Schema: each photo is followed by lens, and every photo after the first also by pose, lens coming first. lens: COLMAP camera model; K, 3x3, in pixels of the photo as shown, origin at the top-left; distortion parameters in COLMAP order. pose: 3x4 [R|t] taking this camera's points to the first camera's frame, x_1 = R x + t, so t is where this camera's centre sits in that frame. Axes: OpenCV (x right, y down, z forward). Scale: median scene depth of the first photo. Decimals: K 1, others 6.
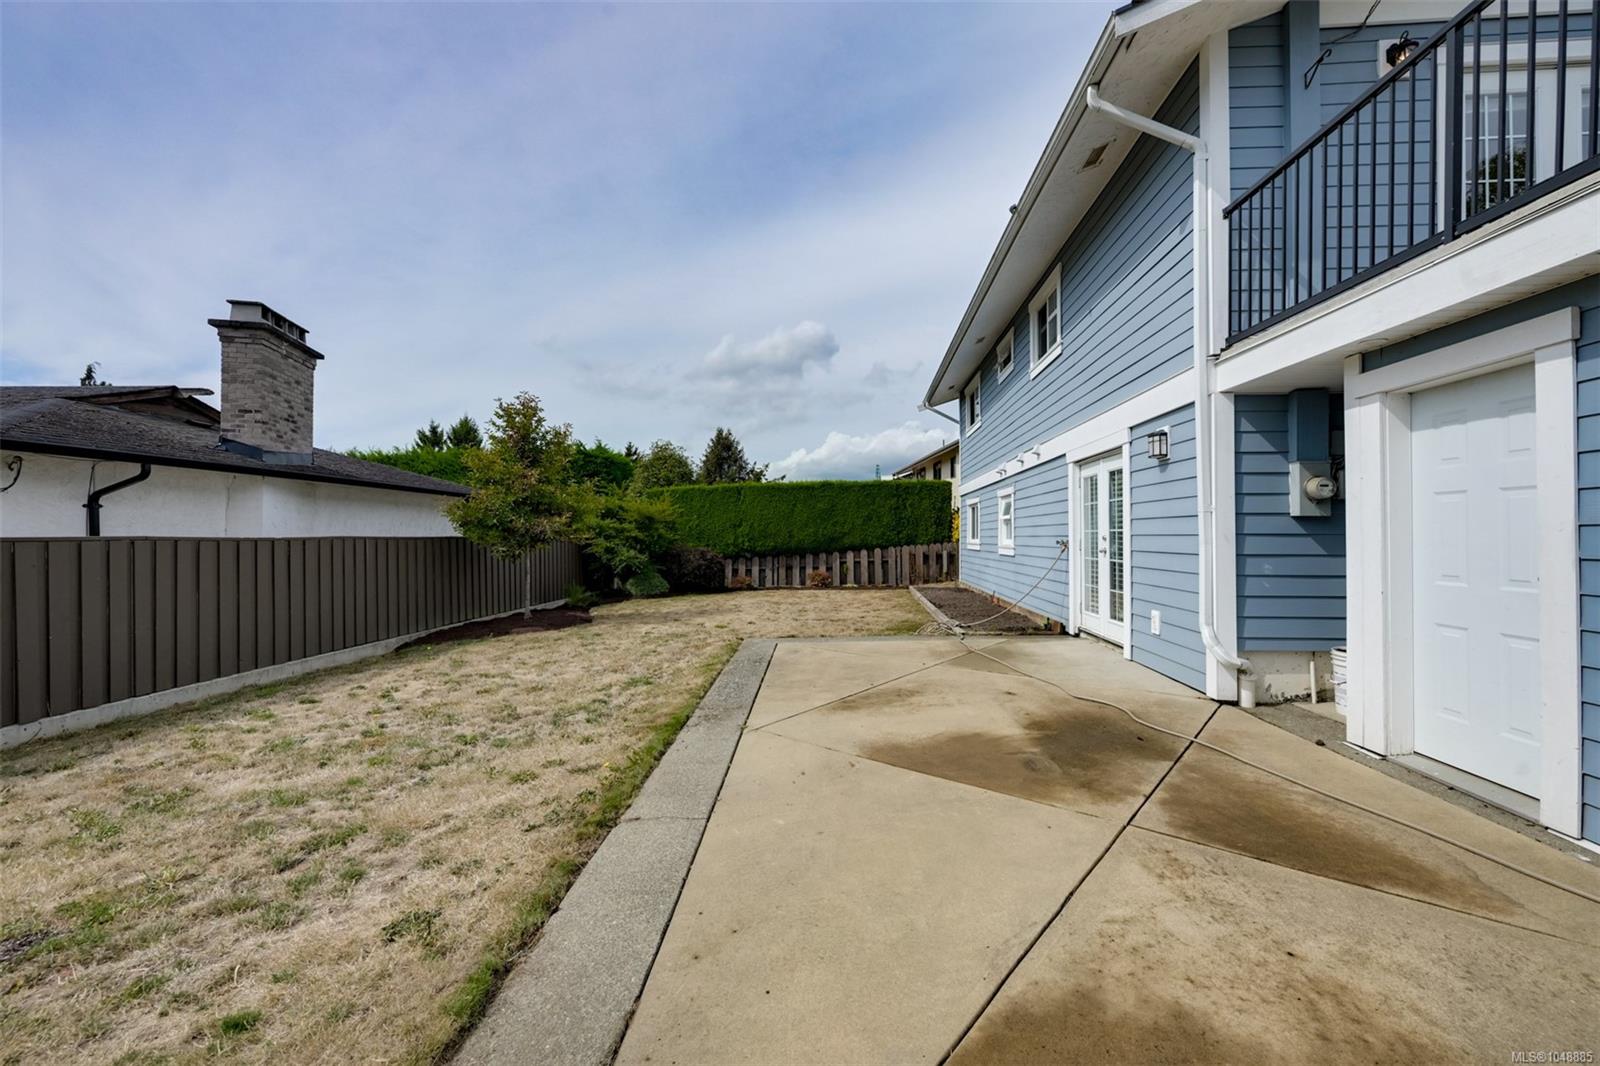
lens RADIAL K [[638.9, 0, 814.6], [0, 638.9, 533.0], [0, 0, 1]] dist [-0.001515, 0.000336]
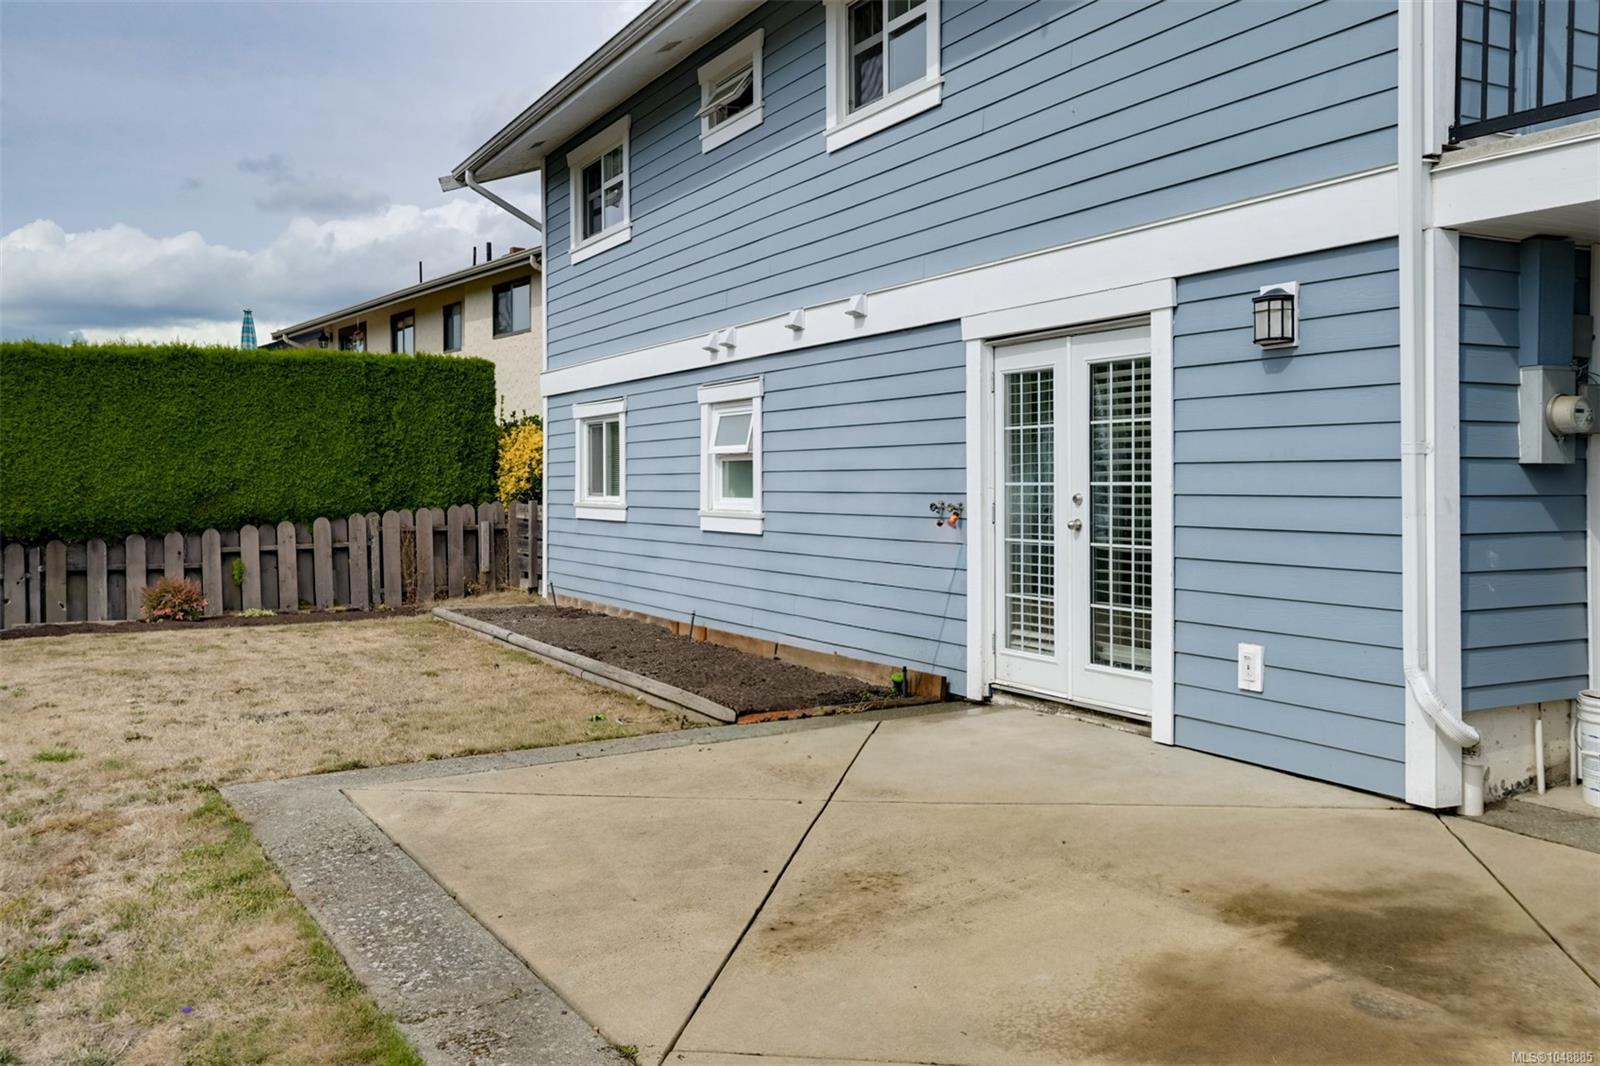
lens RADIAL K [[1410.1, 0, 825.5], [0, 1410.1, 505.3], [0, 0, 1]] dist [-0.014266, 0.021423]
pose [[0.846824, -0.009807, 0.531782, -0.203131], [-0.001782, 0.999772, 0.021277, -0.007275], [-0.531870, -0.018966, 0.846614, 0.136898]]
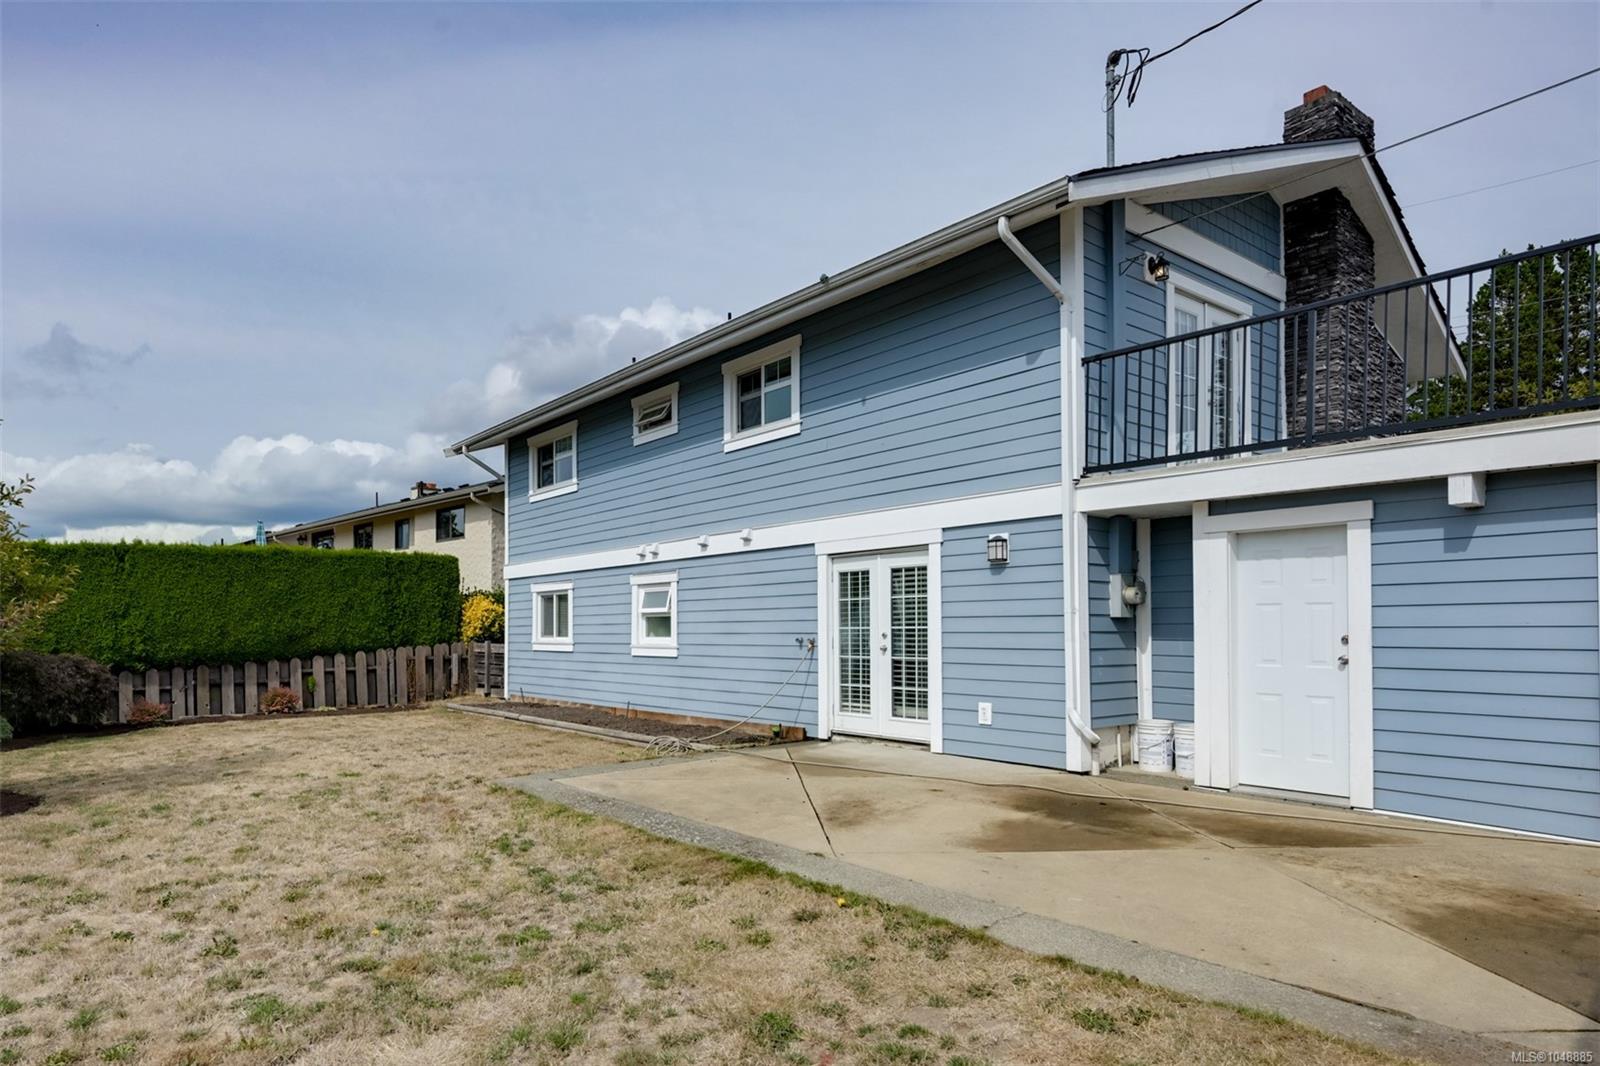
lens RADIAL K [[931.1, 0, 680.6], [0, 931.1, 626.2], [0, 0, 1]] dist [-0.003216, 0.004000]
pose [[0.771022, 0.004202, 0.636794, -0.503676], [-0.002674, 0.999991, -0.003361, -0.000381], [-0.636803, 0.000888, 0.771026, 0.068950]]
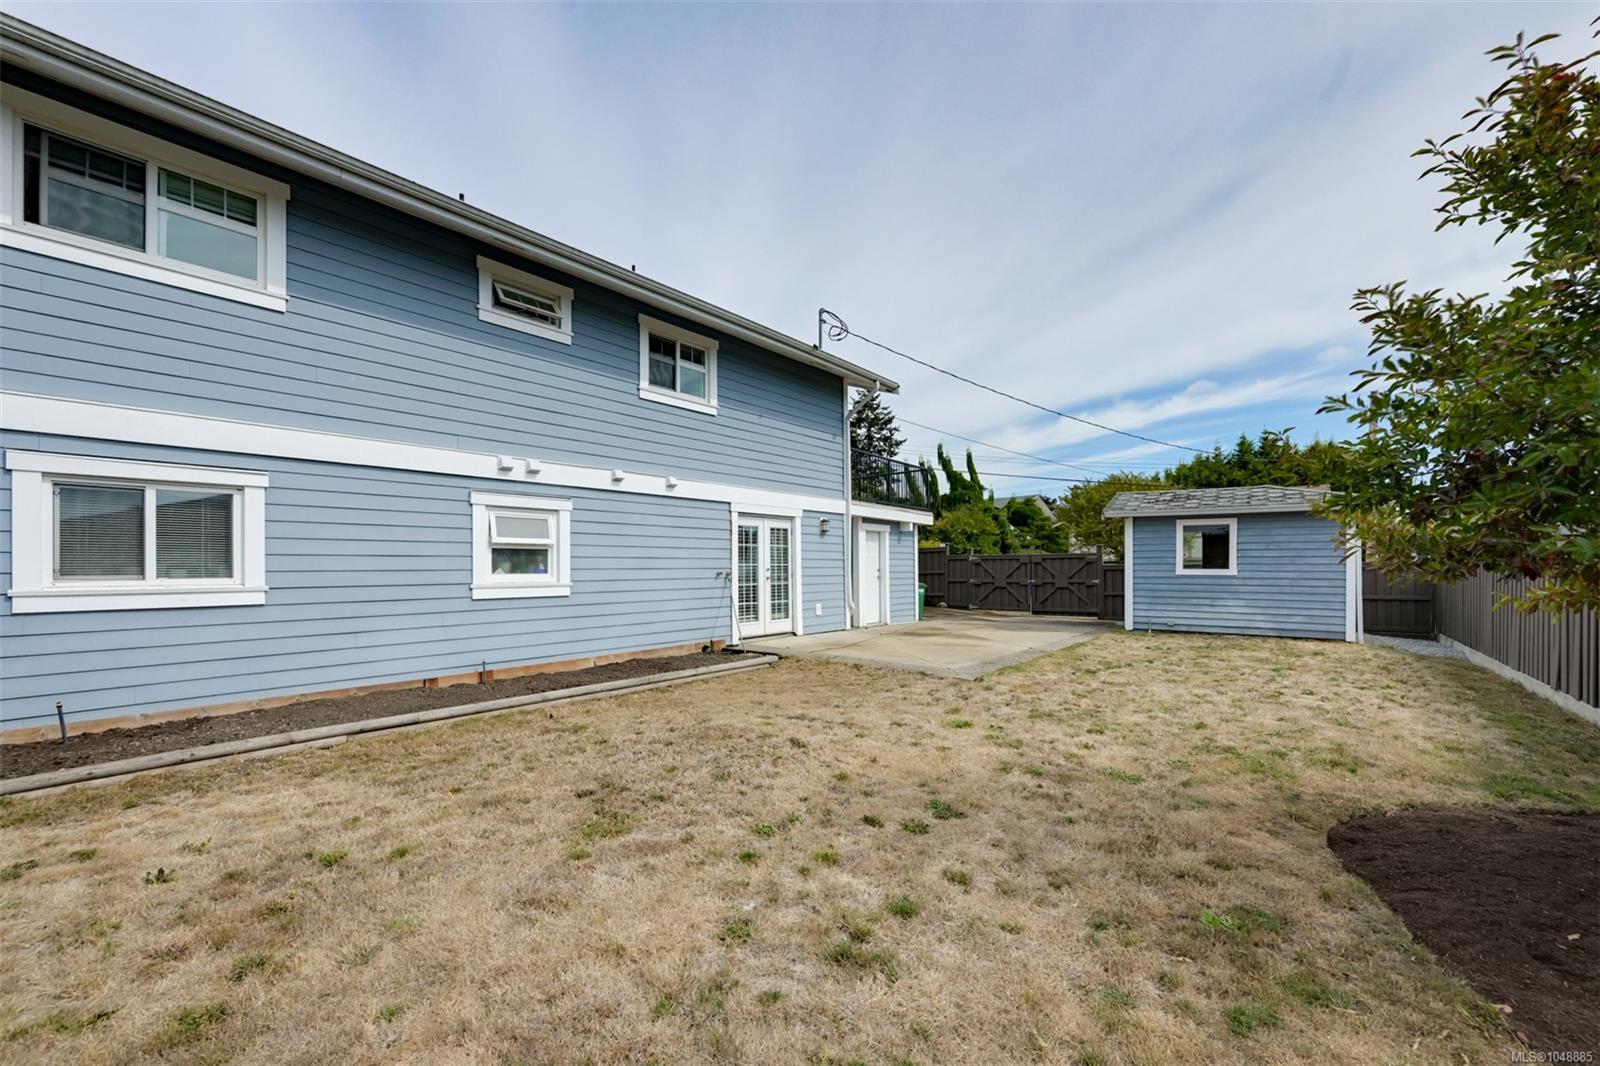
lens RADIAL K [[639.7, 0, 801.8], [0, 639.7, 565.9], [0, 0, 1]] dist [-0.005349, 0.001619]
pose [[-0.811034, 0.013243, 0.584849, -0.375723], [0.007215, 0.999894, -0.012635, 0.013978], [-0.584955, -0.006028, -0.811044, 1.594359]]
